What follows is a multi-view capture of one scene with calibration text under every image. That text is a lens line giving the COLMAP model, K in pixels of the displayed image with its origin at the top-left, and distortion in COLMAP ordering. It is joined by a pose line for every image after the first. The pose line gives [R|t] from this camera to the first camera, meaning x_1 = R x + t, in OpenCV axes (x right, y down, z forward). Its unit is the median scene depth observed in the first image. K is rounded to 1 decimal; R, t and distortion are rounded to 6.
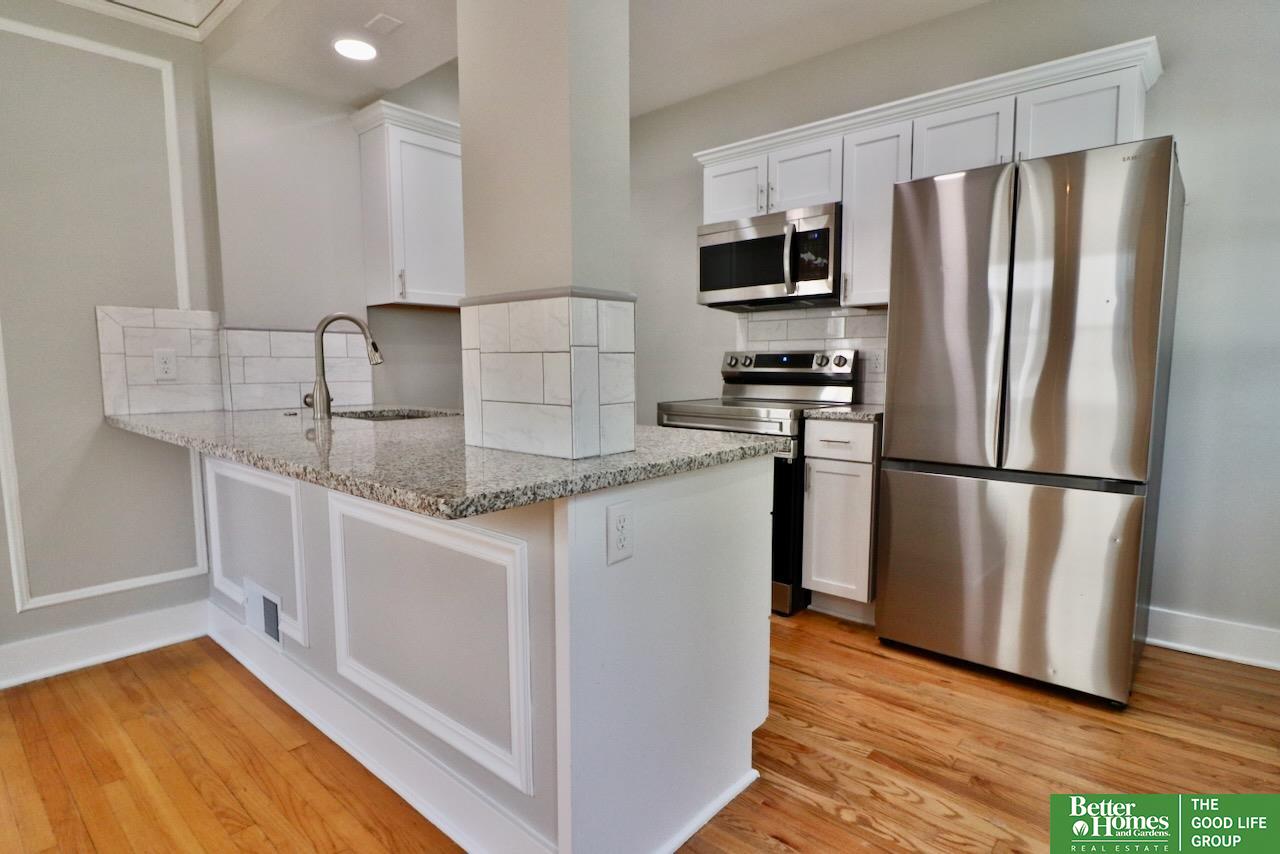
lens RADIAL K [[660.9, 0, 630.1], [0, 660.9, 426.8], [0, 0, 1]] dist [0.000966, -0.013565]
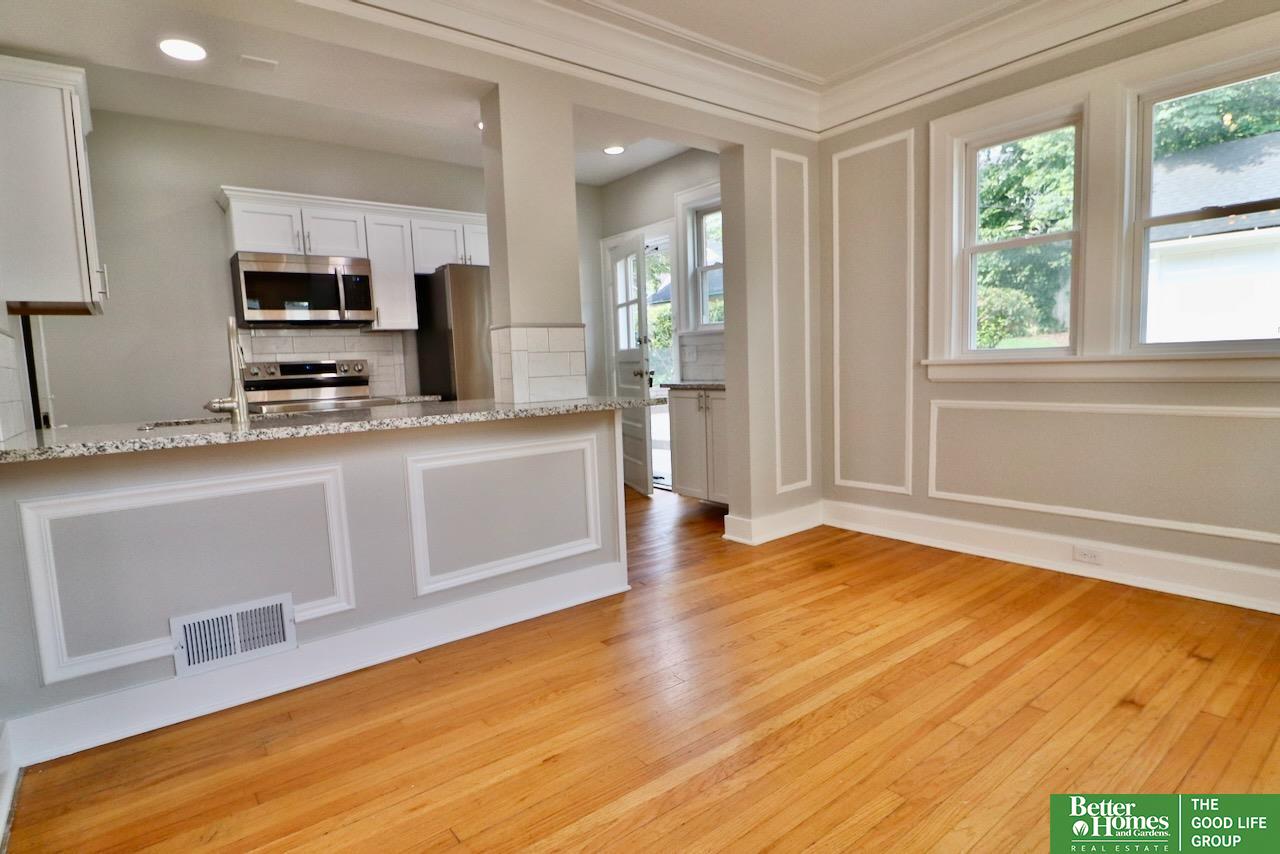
lens RADIAL K [[659.7, 0, 627.7], [0, 659.7, 428.8], [0, 0, 1]] dist [-0.000604, -0.013575]
pose [[0.191957, -0.102394, 0.976047, -0.973584], [0.135376, 0.987798, 0.077003, -0.001234], [-0.972021, 0.117352, 0.203477, 0.172334]]
